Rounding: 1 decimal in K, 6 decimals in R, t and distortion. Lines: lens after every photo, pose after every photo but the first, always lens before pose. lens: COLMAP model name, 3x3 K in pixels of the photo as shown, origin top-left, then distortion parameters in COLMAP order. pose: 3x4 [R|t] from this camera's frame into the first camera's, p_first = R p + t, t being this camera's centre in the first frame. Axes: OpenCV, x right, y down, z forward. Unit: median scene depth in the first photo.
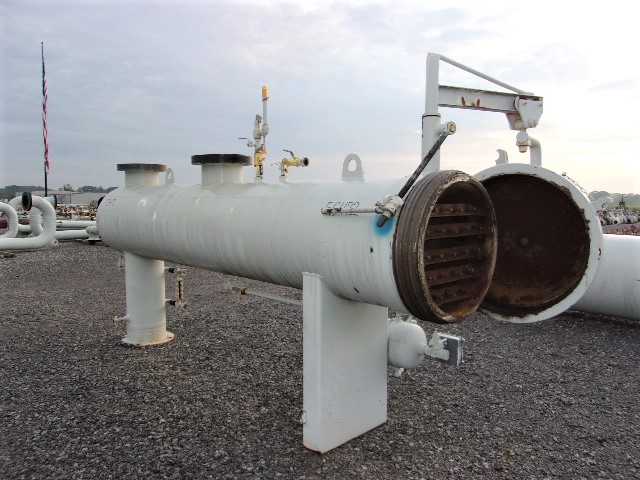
lens RADIAL K [[501.1, 0, 318.9], [0, 501.1, 239.6], [0, 0, 1]] dist [-0.013864, 0.011261]
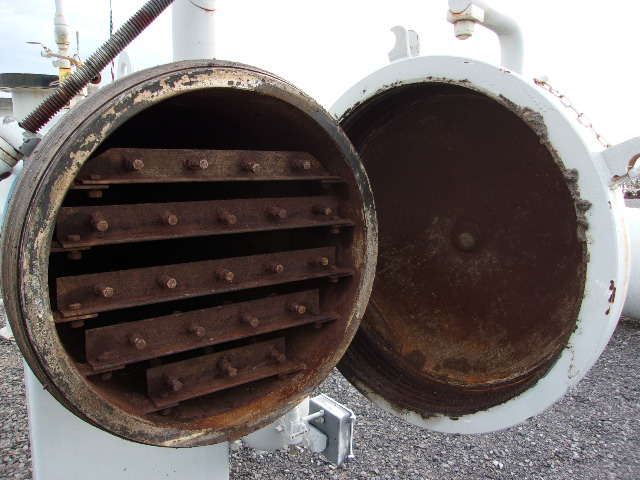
lens RADIAL K [[501.1, 0, 321.1], [0, 501.1, 240.7], [0, 0, 1]] dist [-0.013864, 0.011261]
pose [[0.991287, 0.039541, -0.125647, 0.361739], [-0.028860, 0.995901, 0.085720, -0.033678], [0.128522, -0.081347, 0.988365, 0.564040]]
